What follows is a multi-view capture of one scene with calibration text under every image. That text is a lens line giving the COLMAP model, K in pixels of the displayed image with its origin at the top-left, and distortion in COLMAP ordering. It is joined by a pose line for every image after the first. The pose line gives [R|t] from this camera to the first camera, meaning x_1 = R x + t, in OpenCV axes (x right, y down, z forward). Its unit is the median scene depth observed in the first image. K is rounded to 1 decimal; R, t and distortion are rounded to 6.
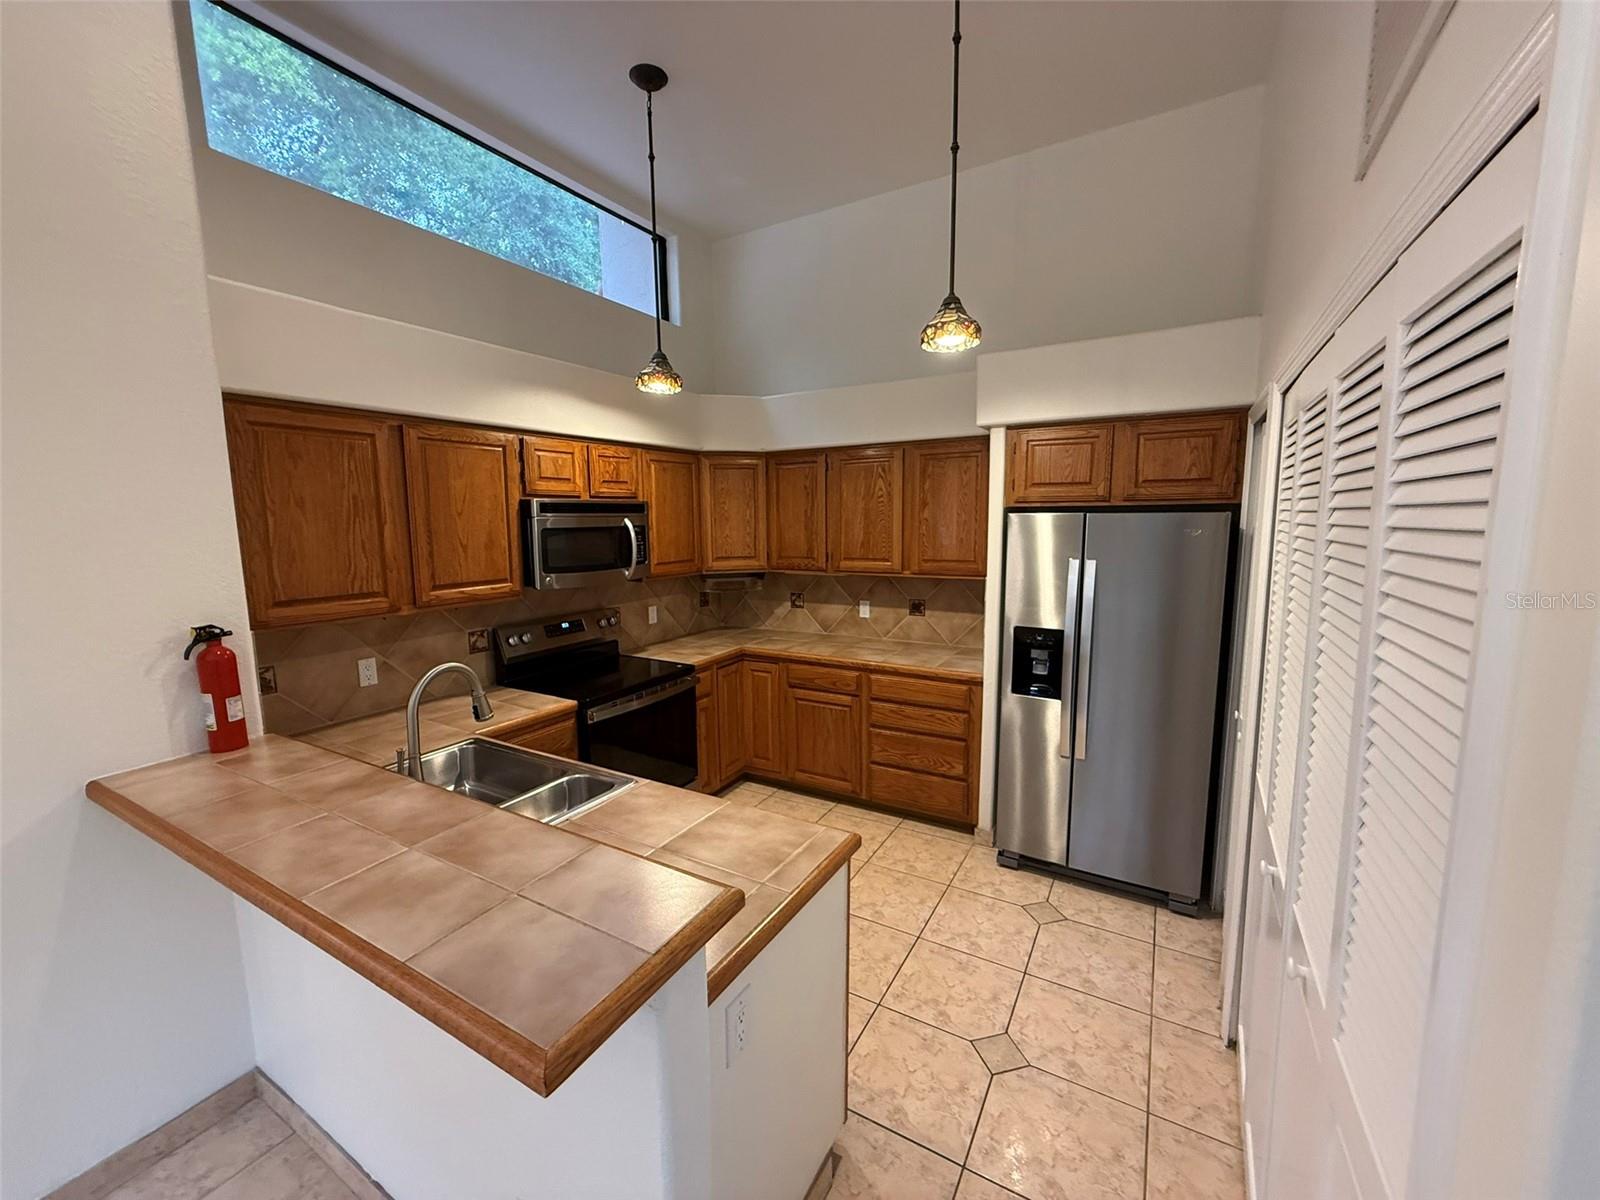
lens RADIAL K [[635.6, 0, 798.3], [0, 635.6, 593.1], [0, 0, 1]] dist [-0.000384, -0.001628]
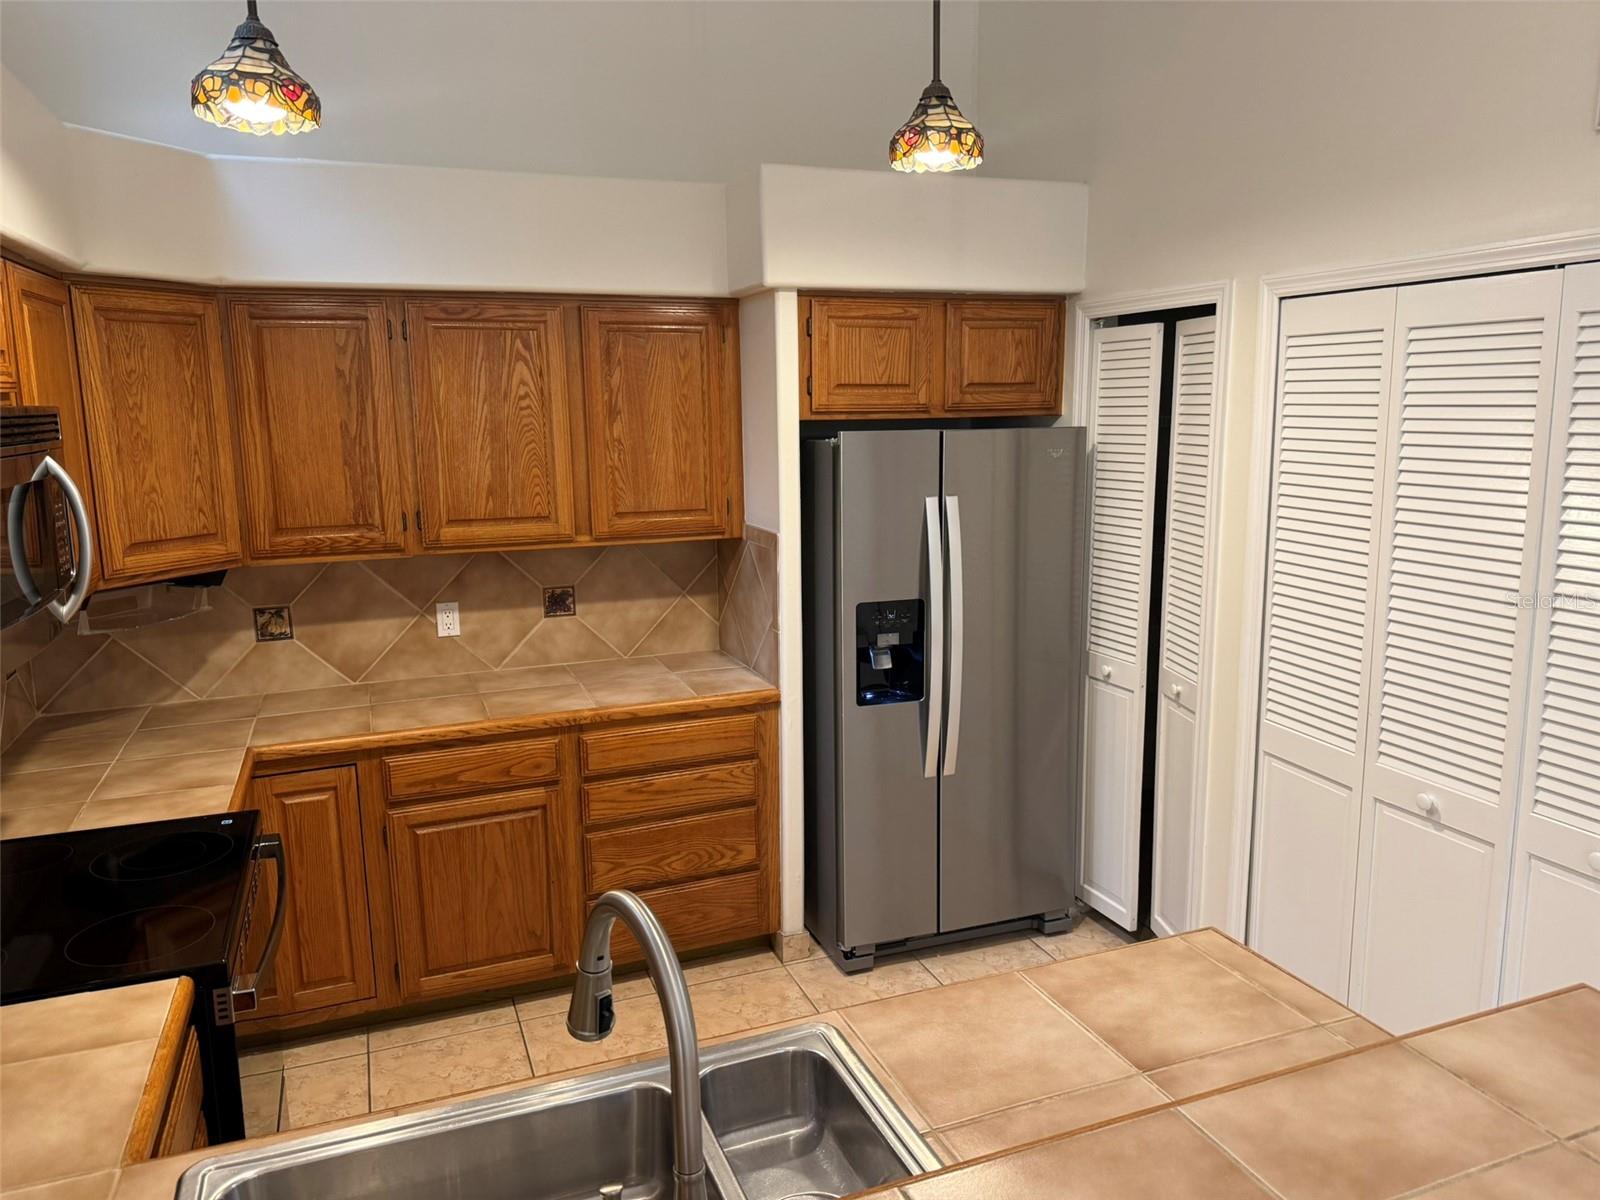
lens RADIAL K [[1124.4, 0, 802.9], [0, 1124.4, 588.7], [0, 0, 1]] dist [0.057697, -0.037174]
pose [[0.628451, -0.125688, 0.767627, -0.476109], [0.098126, 0.991785, 0.082055, -0.052684], [-0.771635, 0.023757, 0.635622, 0.253706]]
